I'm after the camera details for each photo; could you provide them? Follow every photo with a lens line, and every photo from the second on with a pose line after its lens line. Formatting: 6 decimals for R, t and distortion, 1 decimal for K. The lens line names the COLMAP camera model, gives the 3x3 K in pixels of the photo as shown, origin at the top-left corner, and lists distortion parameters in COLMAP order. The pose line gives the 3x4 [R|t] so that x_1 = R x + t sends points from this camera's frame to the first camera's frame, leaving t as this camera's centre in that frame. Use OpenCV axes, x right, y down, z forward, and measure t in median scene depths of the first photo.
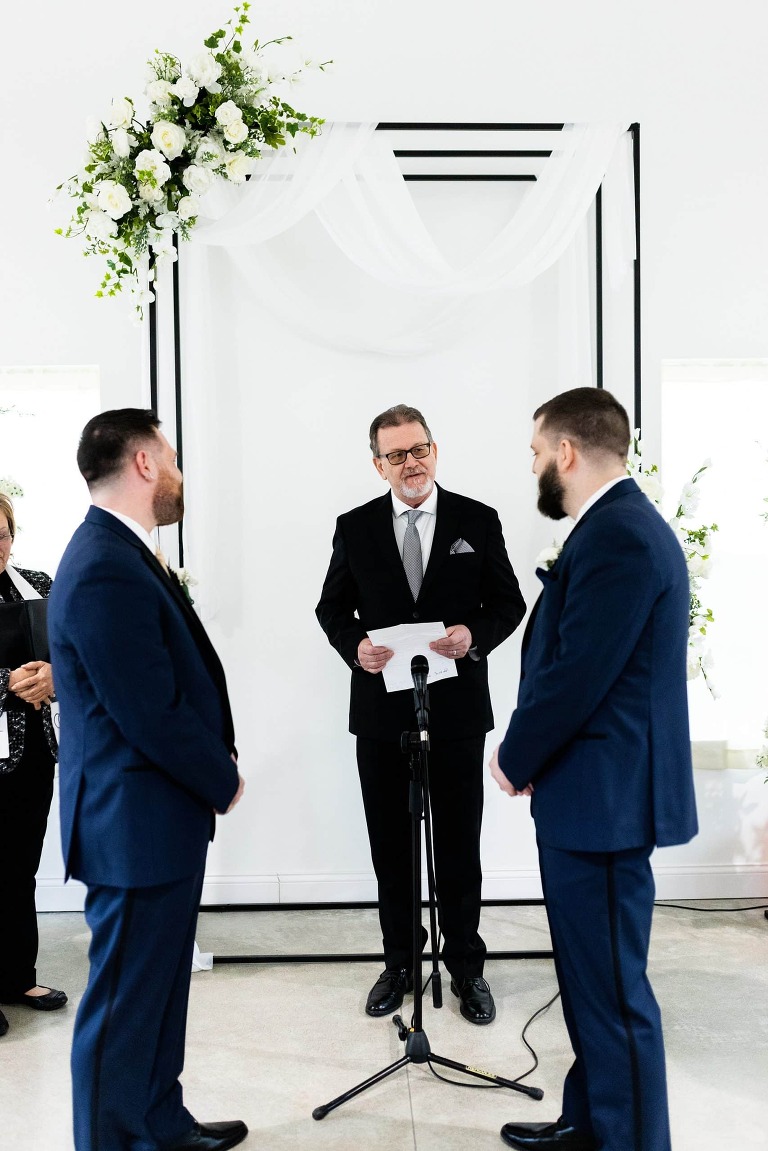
lens RADIAL K [[1115.9, 0, 383.2], [0, 1115.9, 586.0], [0, 0, 1]] dist [0.005808, 0.000000]
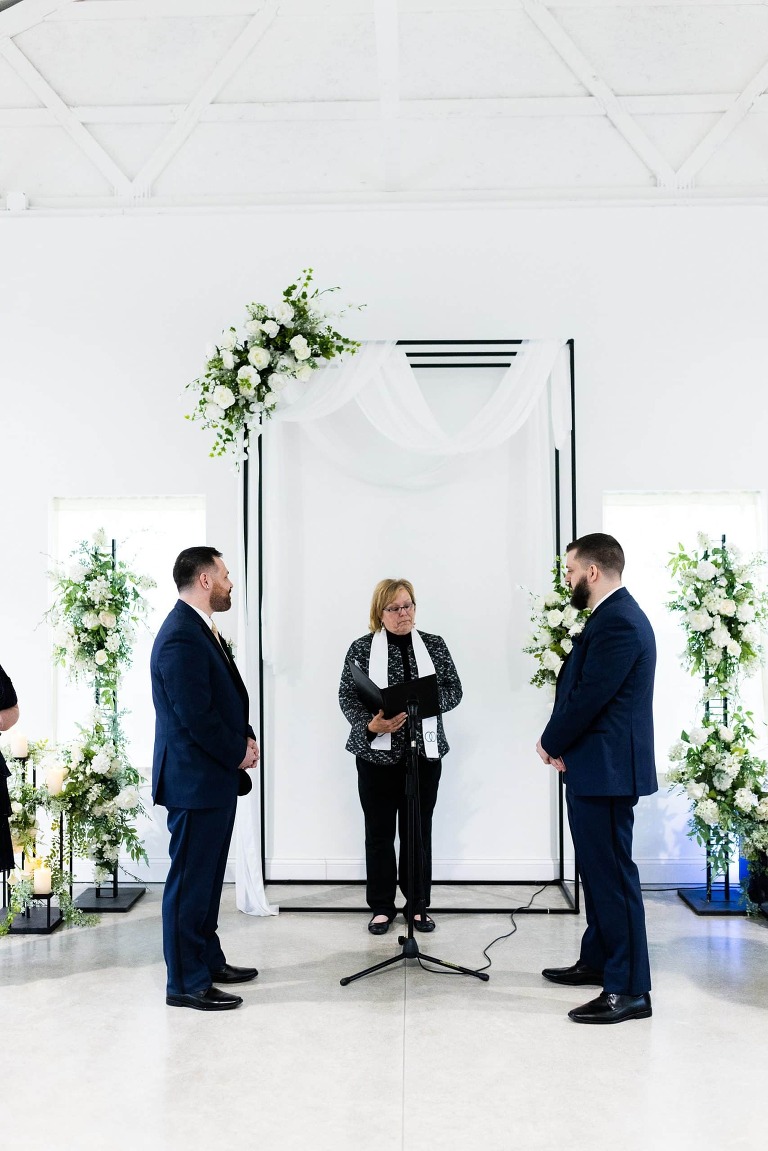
lens RADIAL K [[1115.9, 0, 374.8], [0, 1115.9, 581.8], [0, 0, 1]] dist [0.005808, 0.000000]
pose [[0.998151, 0.005691, -0.060520, 0.059533], [-0.009748, 0.997708, -0.066961, 0.008965], [0.060000, 0.067427, 0.995918, -0.484078]]
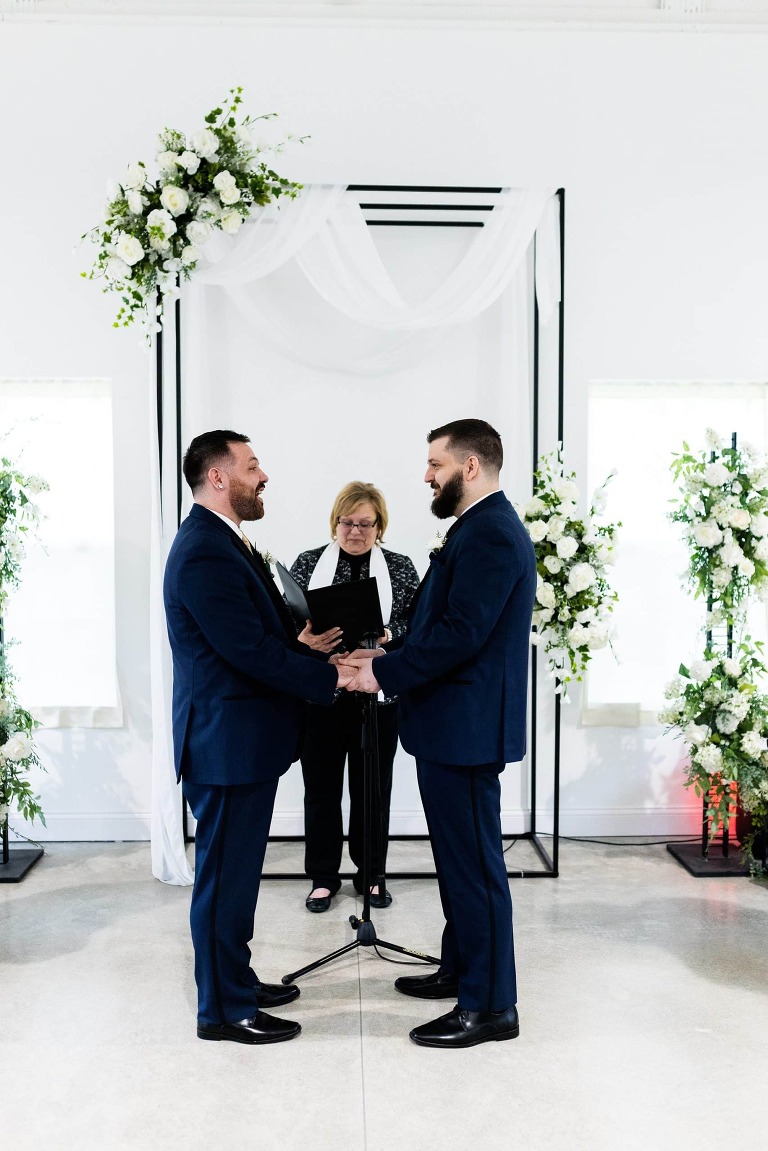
lens RADIAL K [[1115.9, 0, 381.6], [0, 1115.9, 577.8], [0, 0, 1]] dist [0.005808, 0.000000]
pose [[0.999876, 0.012210, 0.009902, 0.025484], [-0.012320, 0.999862, 0.011139, -0.004422], [-0.009764, -0.011260, 0.999889, -0.216872]]
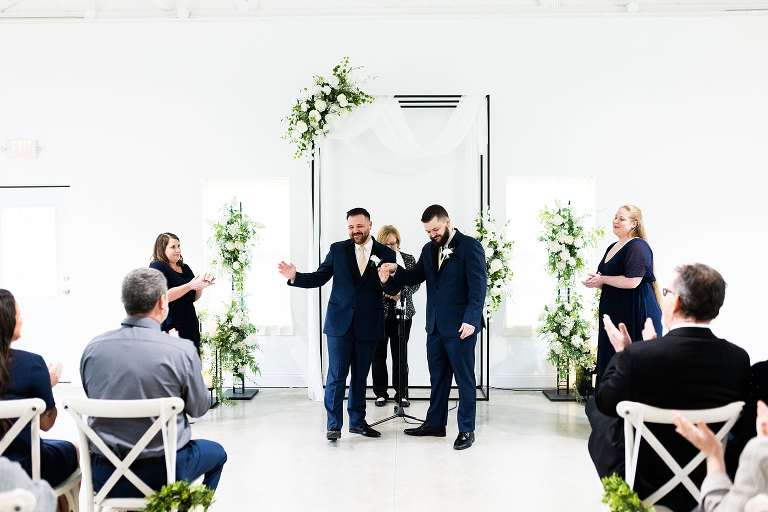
lens RADIAL K [[744.6, 0, 377.4], [0, 744.6, 261.8], [0, 0, 1]] dist [0.005808, 0.000000]
pose [[0.997804, 0.011889, -0.065164, 0.081378], [-0.012865, 0.999811, -0.014583, 0.027581], [0.064978, 0.015389, 0.997768, -0.868787]]
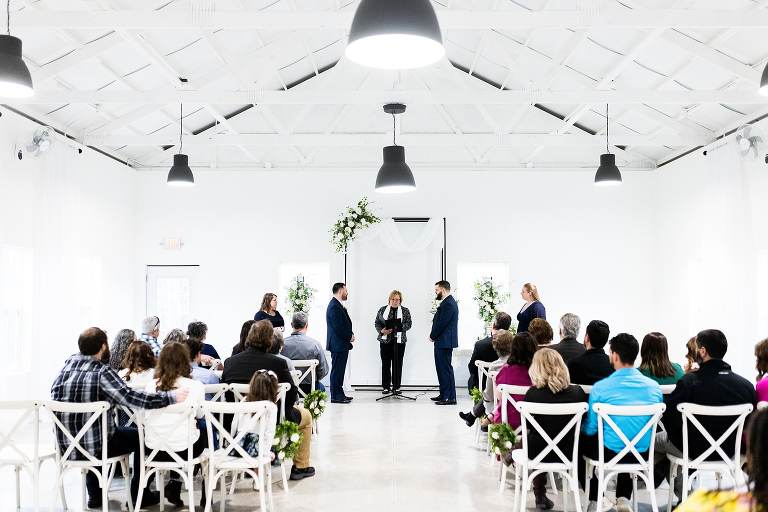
lens RADIAL K [[744.6, 0, 375.8], [0, 744.6, 259.8], [0, 0, 1]] dist [0.005808, 0.000000]
pose [[0.998446, 0.012239, -0.054359, 0.107792], [-0.016924, 0.996101, -0.086577, 0.059119], [0.053088, 0.087363, 0.994761, -2.328823]]
